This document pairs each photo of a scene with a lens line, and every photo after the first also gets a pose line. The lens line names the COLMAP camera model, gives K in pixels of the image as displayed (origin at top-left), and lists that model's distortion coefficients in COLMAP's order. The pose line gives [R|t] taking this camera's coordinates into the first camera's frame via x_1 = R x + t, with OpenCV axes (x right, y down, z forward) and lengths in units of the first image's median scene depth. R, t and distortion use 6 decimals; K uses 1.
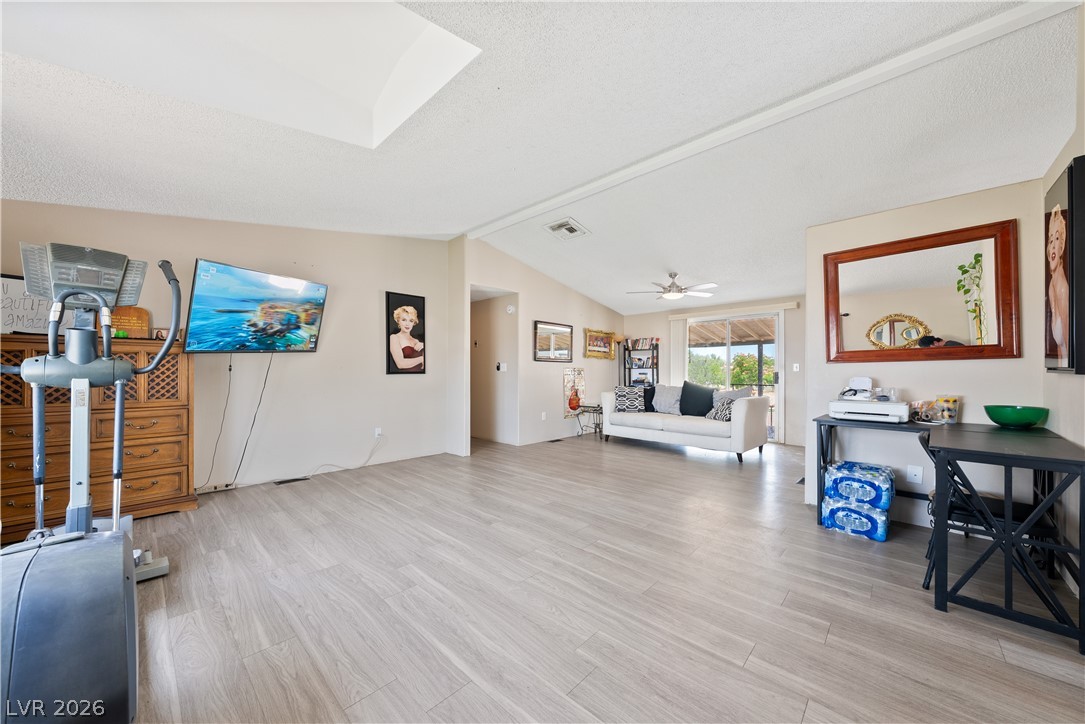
lens RADIAL K [[392.7, 0, 539.8], [0, 392.7, 367.9], [0, 0, 1]] dist [-0.005059, 0.000531]
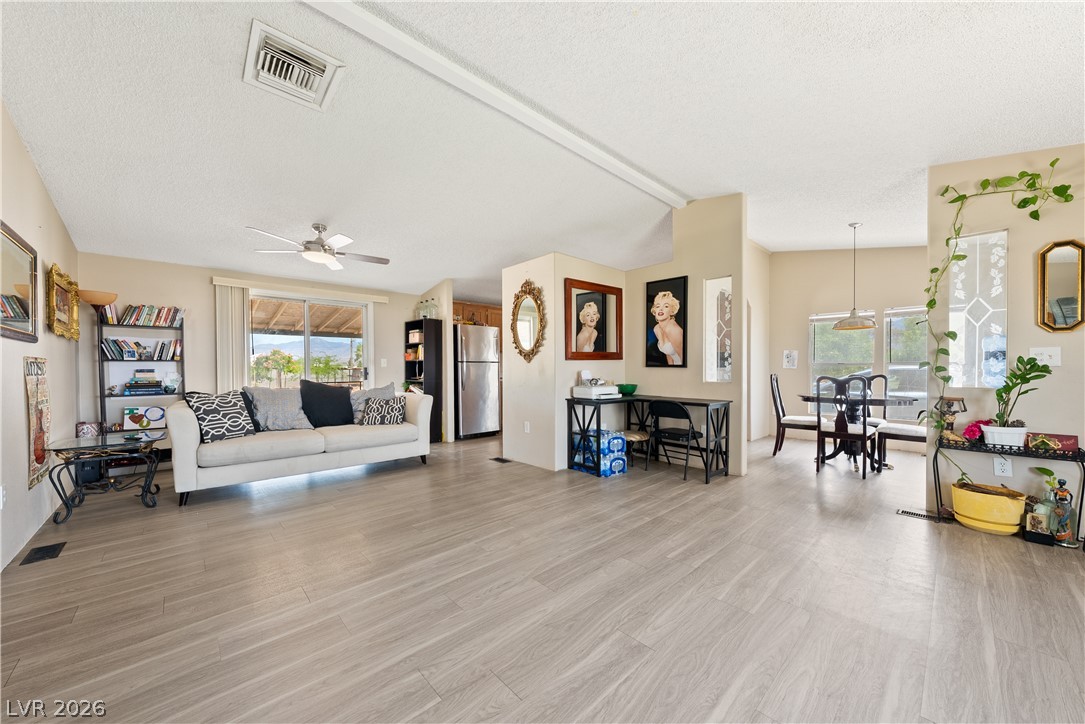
lens RADIAL K [[392.7, 0, 548.4], [0, 392.7, 375.9], [0, 0, 1]] dist [-0.005059, 0.000531]
pose [[0.061023, -0.021538, 0.997904, -0.278750], [-0.006058, 0.999741, 0.021948, 0.006798], [-0.998118, -0.007385, 0.060877, 0.463489]]
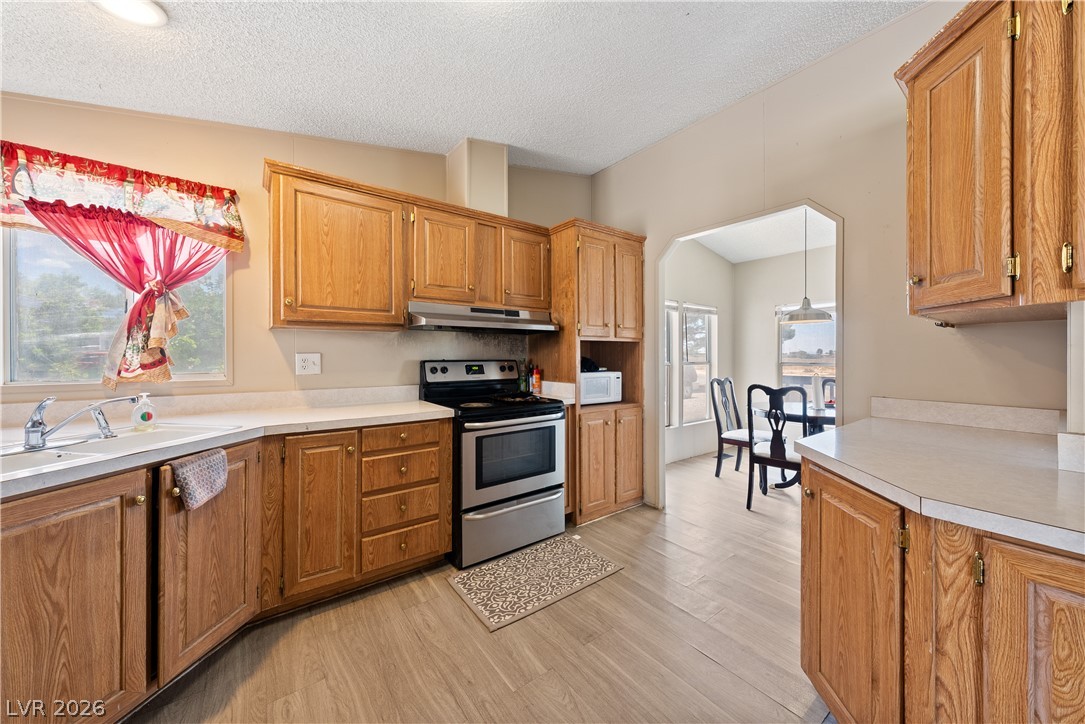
lens RADIAL K [[392.7, 0, 562.0], [0, 392.7, 356.0], [0, 0, 1]] dist [-0.005059, 0.000531]
pose [[-0.987377, -0.009362, 0.158110, 0.671574], [-0.011095, 0.999888, -0.010081, -0.012023], [-0.157998, -0.011708, -0.987370, 0.565239]]
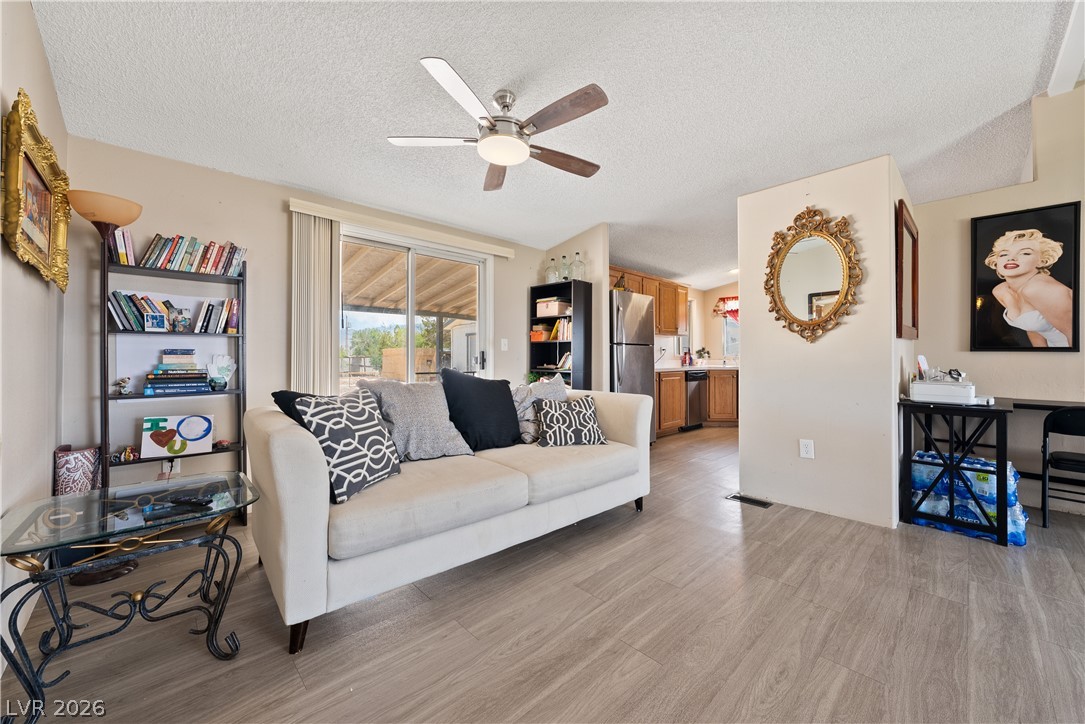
lens RADIAL K [[411.0, 0, 550.7], [0, 411.0, 354.3], [0, 0, 1]] dist [-0.002705, 0.000305]
pose [[0.049787, 0.006933, 0.998736, -0.054964], [-0.011149, 0.999917, -0.006385, 0.017131], [-0.998698, -0.010817, 0.049860, 0.781960]]
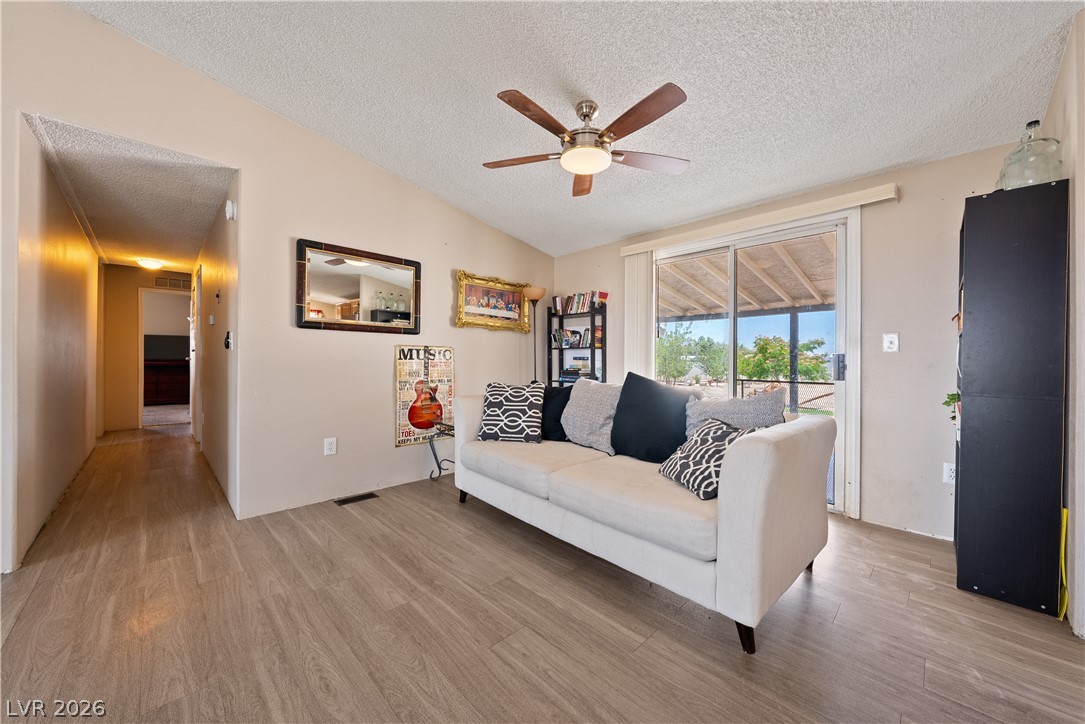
lens RADIAL K [[392.7, 0, 543.2], [0, 392.7, 366.3], [0, 0, 1]] dist [-0.005059, 0.000531]
pose [[0.999212, 0.003206, -0.039554, 0.262205], [-0.002086, 0.999597, 0.028316, 0.011639], [0.039629, -0.028211, 0.998816, 0.499171]]
